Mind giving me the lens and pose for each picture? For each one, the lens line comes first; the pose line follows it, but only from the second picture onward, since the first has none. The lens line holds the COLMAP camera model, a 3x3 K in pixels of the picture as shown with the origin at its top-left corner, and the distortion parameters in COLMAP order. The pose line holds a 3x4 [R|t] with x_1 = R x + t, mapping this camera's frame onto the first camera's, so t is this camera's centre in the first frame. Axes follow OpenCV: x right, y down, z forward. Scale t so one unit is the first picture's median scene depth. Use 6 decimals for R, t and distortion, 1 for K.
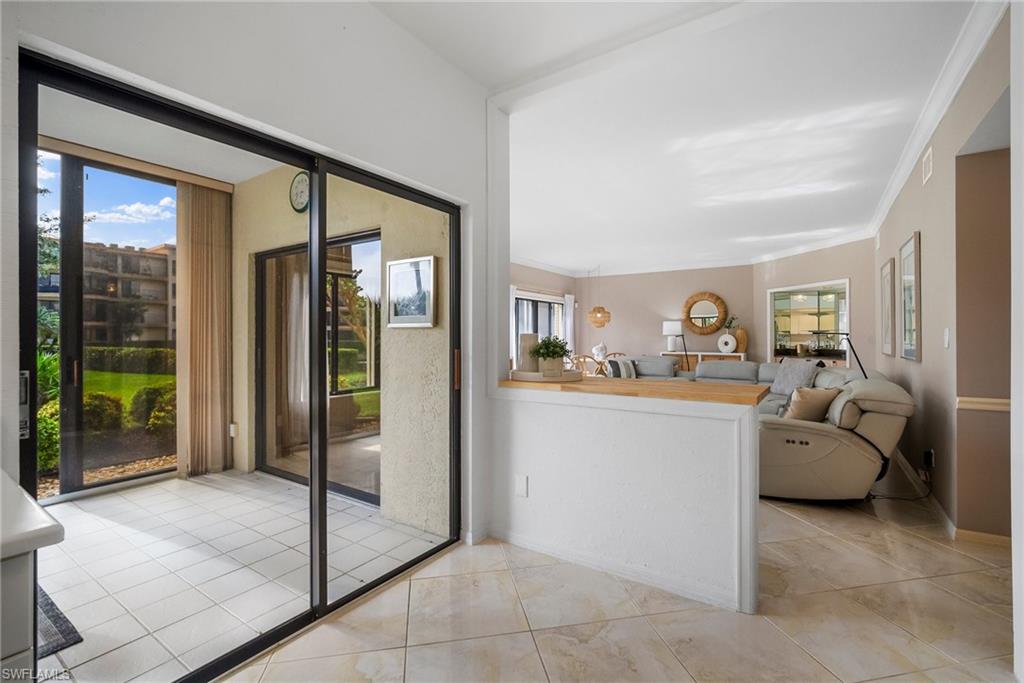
lens RADIAL K [[452.8, 0, 508.9], [0, 452.8, 334.6], [0, 0, 1]] dist [-0.012859, 0.004051]
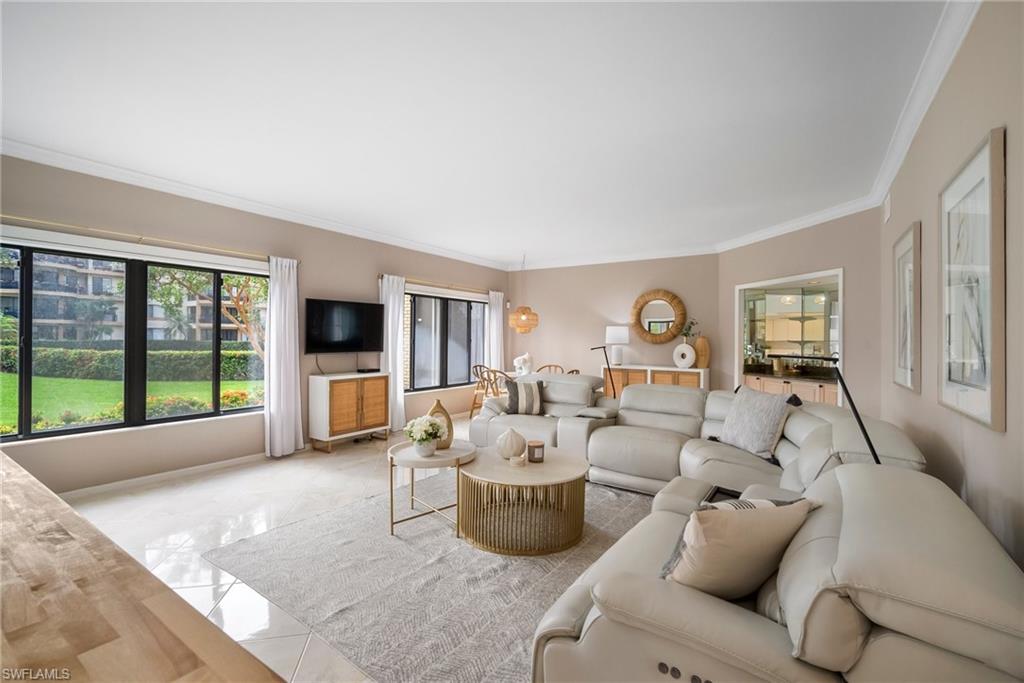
lens RADIAL K [[452.8, 0, 507.5], [0, 452.8, 337.6], [0, 0, 1]] dist [-0.012859, 0.004051]
pose [[0.999940, 0.009442, 0.005476, 0.177388], [-0.009457, 0.999952, 0.002717, -0.010634], [-0.005450, -0.002768, 0.999981, 0.231330]]
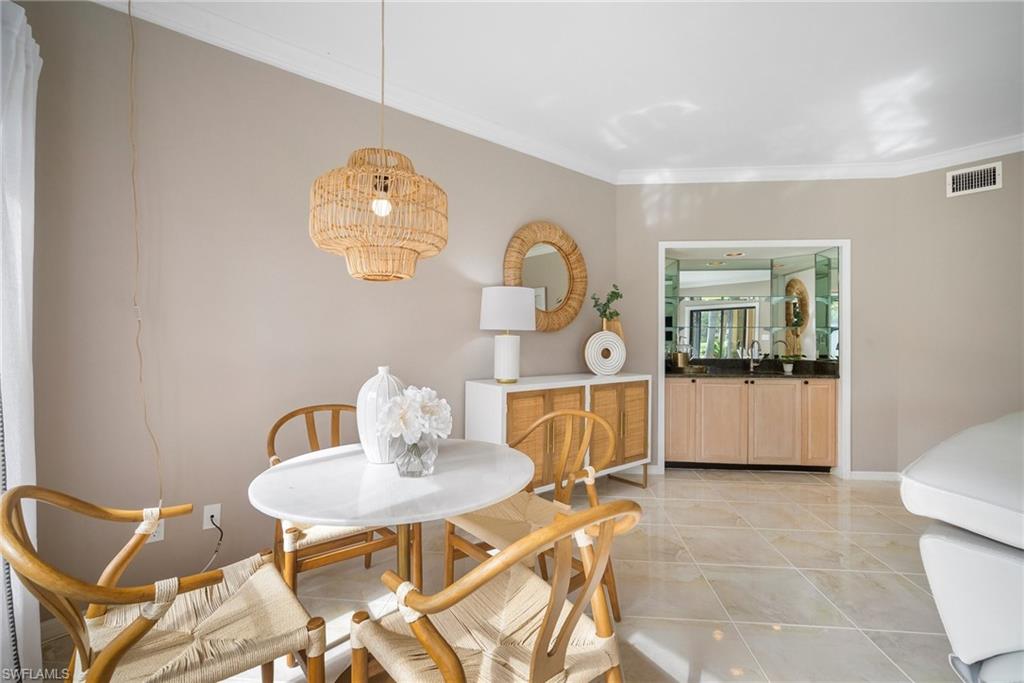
lens RADIAL K [[452.8, 0, 514.4], [0, 452.8, 340.4], [0, 0, 1]] dist [-0.012859, 0.004051]
pose [[0.266185, -0.006326, 0.963901, 0.052041], [-0.013774, 0.999851, 0.010366, 0.004785], [-0.963824, -0.016036, 0.266058, 0.967350]]
